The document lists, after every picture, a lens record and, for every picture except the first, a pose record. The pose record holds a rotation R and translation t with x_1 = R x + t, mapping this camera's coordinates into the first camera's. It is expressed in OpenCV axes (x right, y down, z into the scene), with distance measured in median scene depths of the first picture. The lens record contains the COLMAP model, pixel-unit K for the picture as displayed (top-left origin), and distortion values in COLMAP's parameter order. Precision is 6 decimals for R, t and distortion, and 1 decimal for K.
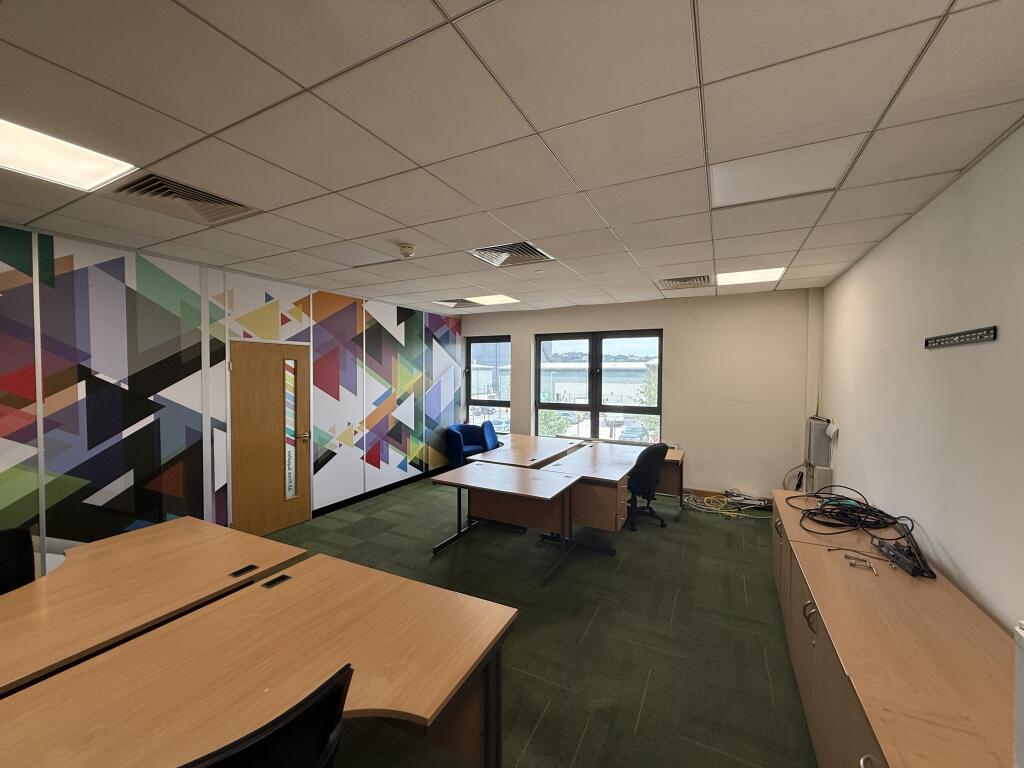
lens RADIAL K [[406.0, 0, 508.7], [0, 406.0, 381.1], [0, 0, 1]] dist [0.000120, 0.000143]
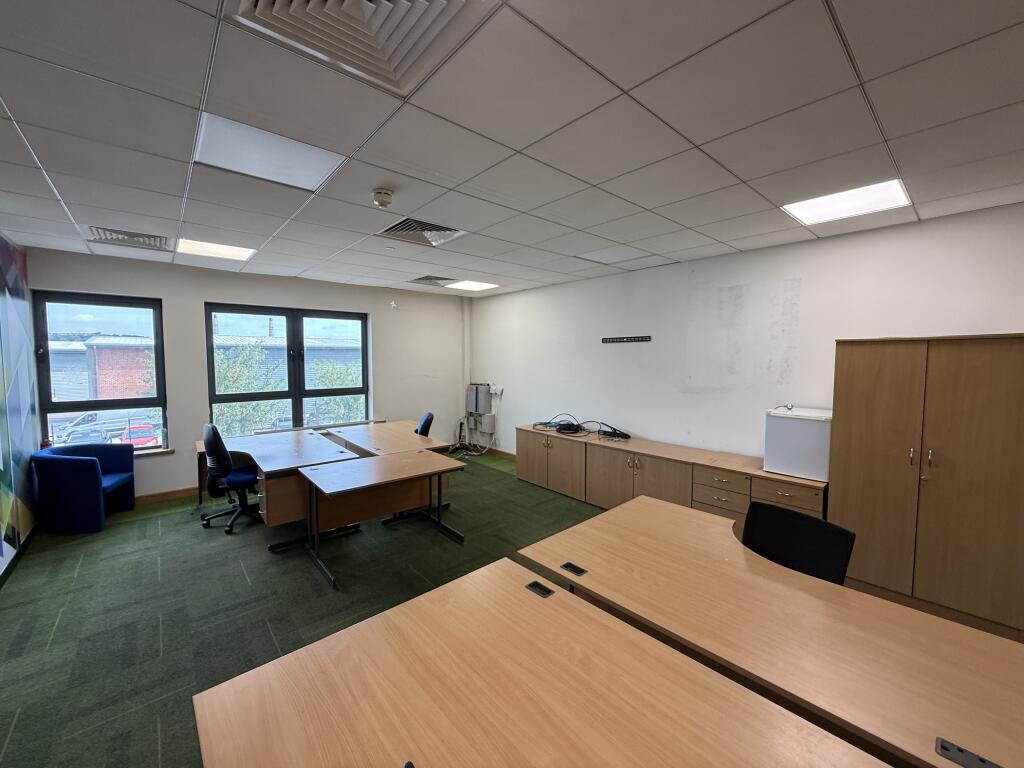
lens RADIAL K [[406.0, 0, 508.7], [0, 406.0, 381.1], [0, 0, 1]] dist [0.000120, 0.000143]
pose [[0.364682, -0.060712, 0.929151, -0.486976], [0.022290, 0.998155, 0.056472, -0.002829], [-0.930865, 0.000117, 0.365362, 0.258128]]
